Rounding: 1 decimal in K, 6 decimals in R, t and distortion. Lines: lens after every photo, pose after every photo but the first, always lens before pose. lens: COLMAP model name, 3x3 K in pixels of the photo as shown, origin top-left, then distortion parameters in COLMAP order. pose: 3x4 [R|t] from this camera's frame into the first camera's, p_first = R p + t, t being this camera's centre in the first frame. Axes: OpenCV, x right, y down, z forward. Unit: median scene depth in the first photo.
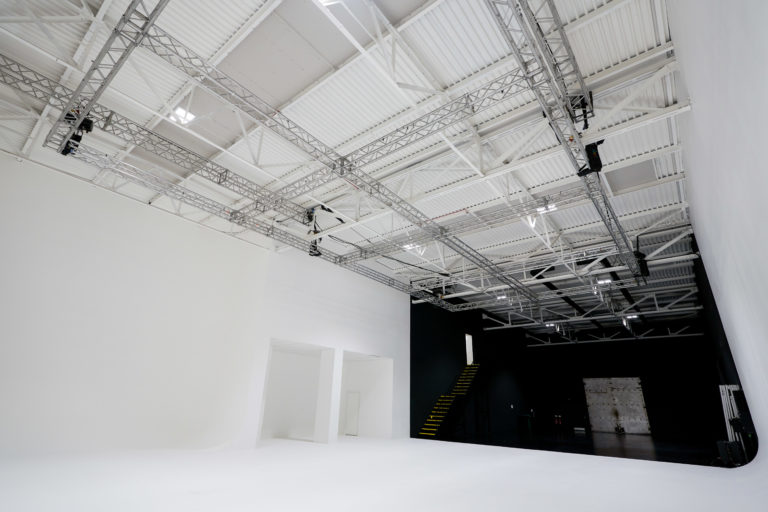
lens RADIAL K [[376.8, 0, 381.3], [0, 376.8, 247.7], [0, 0, 1]] dist [-0.003962, -0.000506]
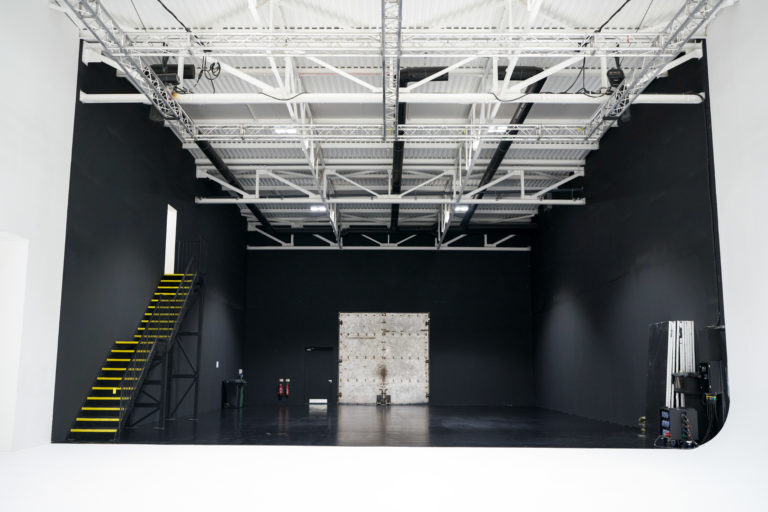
lens RADIAL K [[759.3, 0, 384.0], [0, 759.3, 256.0], [0, 0, 1]] dist [-0.007505, -0.008528]
pose [[0.784890, 0.069145, 0.615765, -0.093542], [-0.221823, 0.959248, 0.175034, 0.072625], [-0.578569, -0.273973, 0.768242, 0.170128]]
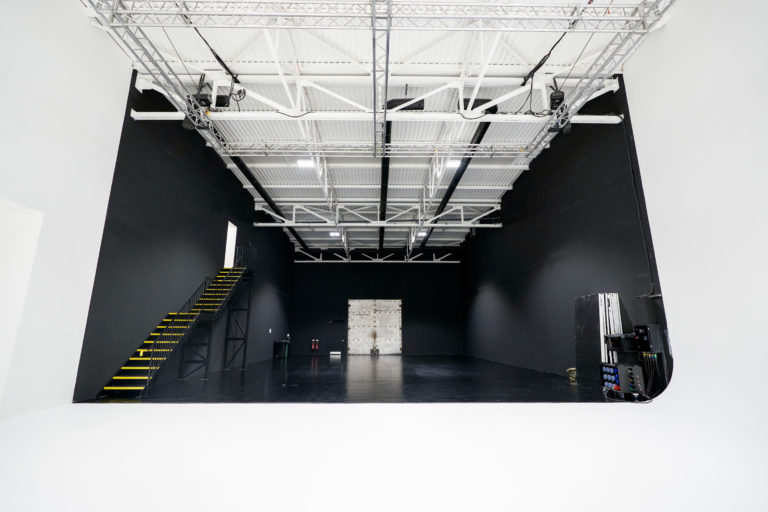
lens RADIAL K [[362.2, 0, 383.7], [0, 362.2, 253.7], [0, 0, 1]] dist [0.002072, -0.000077]
pose [[0.770208, 0.110608, 0.628129, 0.045414], [-0.223495, 0.969207, 0.103379, 0.143547], [-0.597353, -0.220008, 0.771211, 0.330825]]
